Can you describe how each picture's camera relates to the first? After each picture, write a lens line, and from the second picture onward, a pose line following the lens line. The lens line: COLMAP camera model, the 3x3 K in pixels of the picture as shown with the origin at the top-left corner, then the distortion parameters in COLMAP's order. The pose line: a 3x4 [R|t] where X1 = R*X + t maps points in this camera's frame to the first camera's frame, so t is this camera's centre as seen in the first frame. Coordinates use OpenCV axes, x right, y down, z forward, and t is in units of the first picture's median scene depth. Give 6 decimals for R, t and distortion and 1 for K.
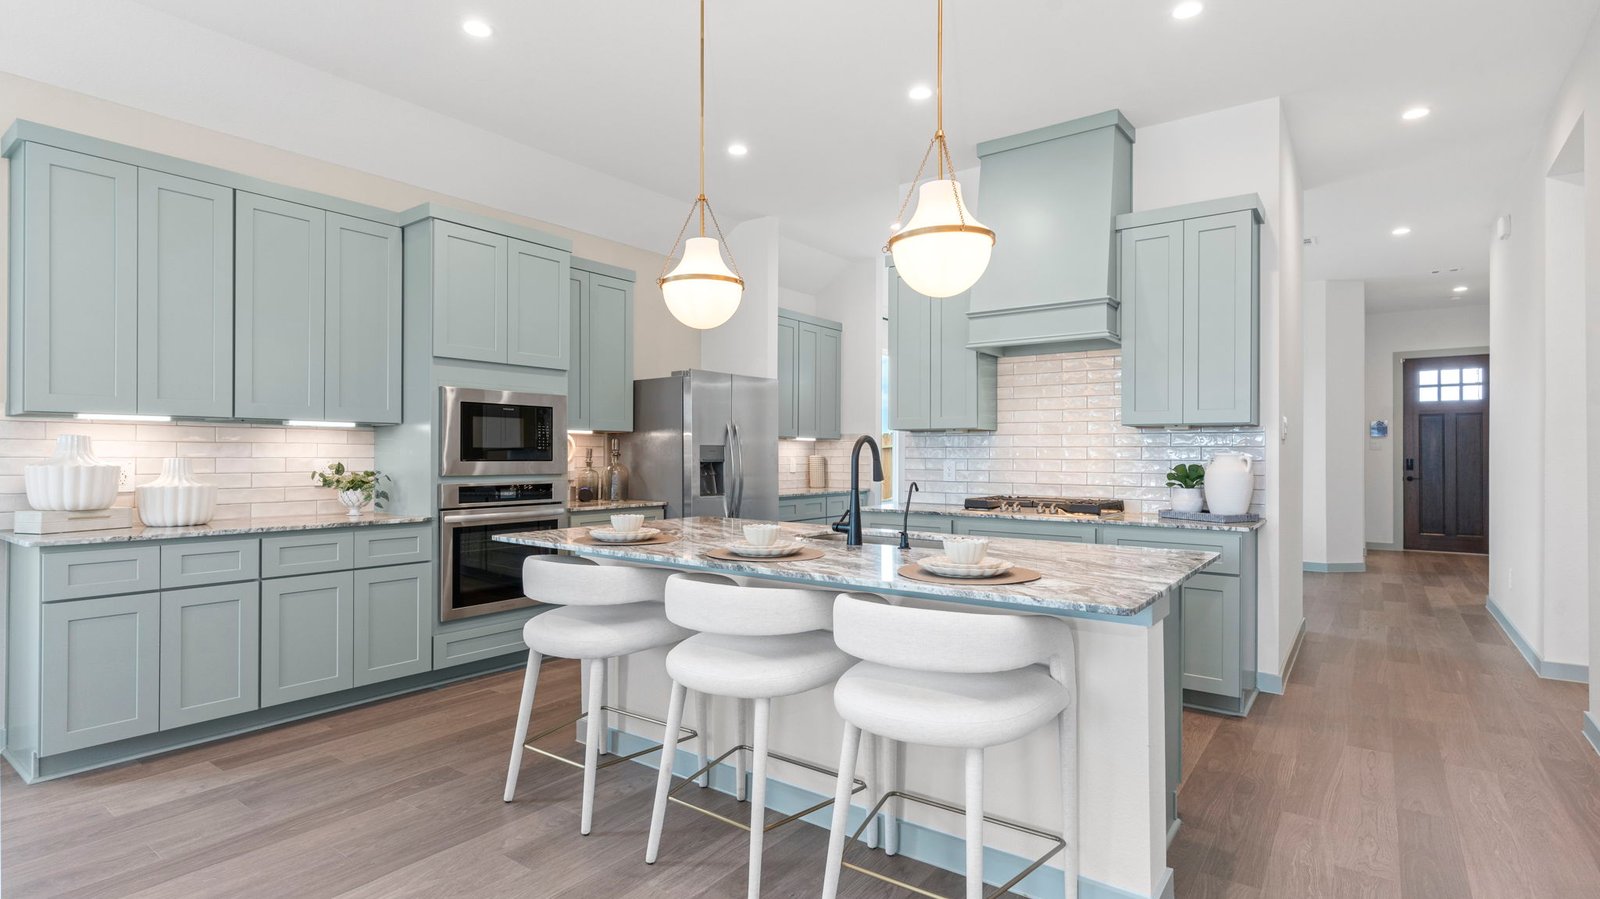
lens RADIAL K [[787.9, 0, 800.0], [0, 787.9, 449.5], [0, 0, 1]] dist [-0.001999, 0.000247]
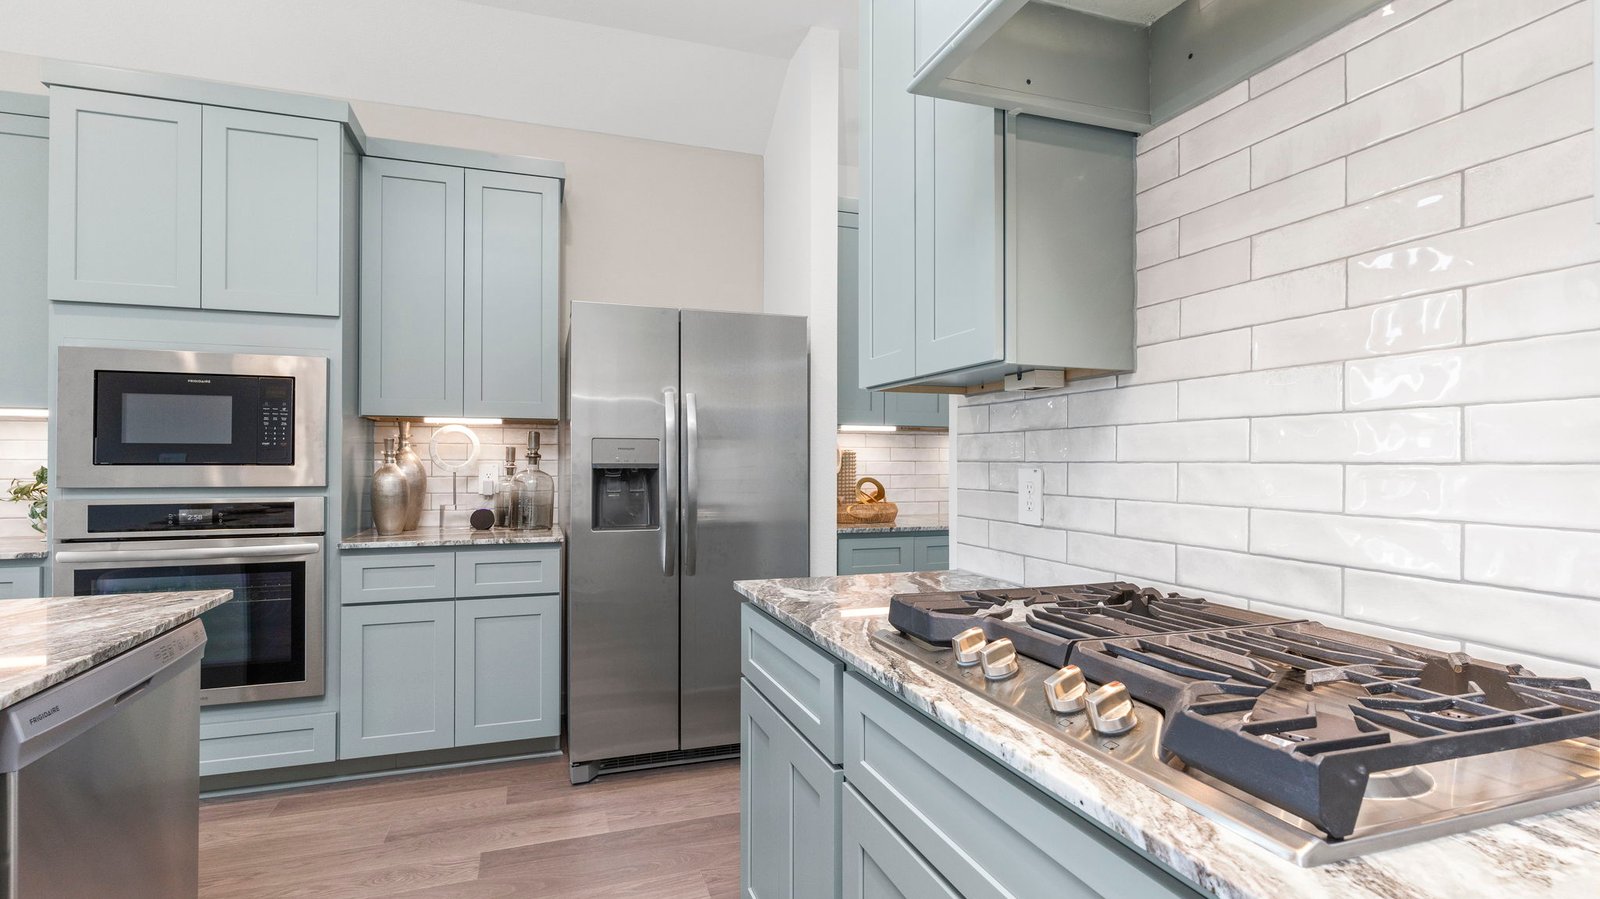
lens RADIAL K [[787.9, 0, 800.0], [0, 787.9, 449.5], [0, 0, 1]] dist [-0.001999, 0.000247]
pose [[0.814818, -0.009654, -0.579636, 0.363091], [0.006065, 0.999949, -0.008129, 0.010149], [0.579685, 0.003108, 0.814835, 0.756803]]
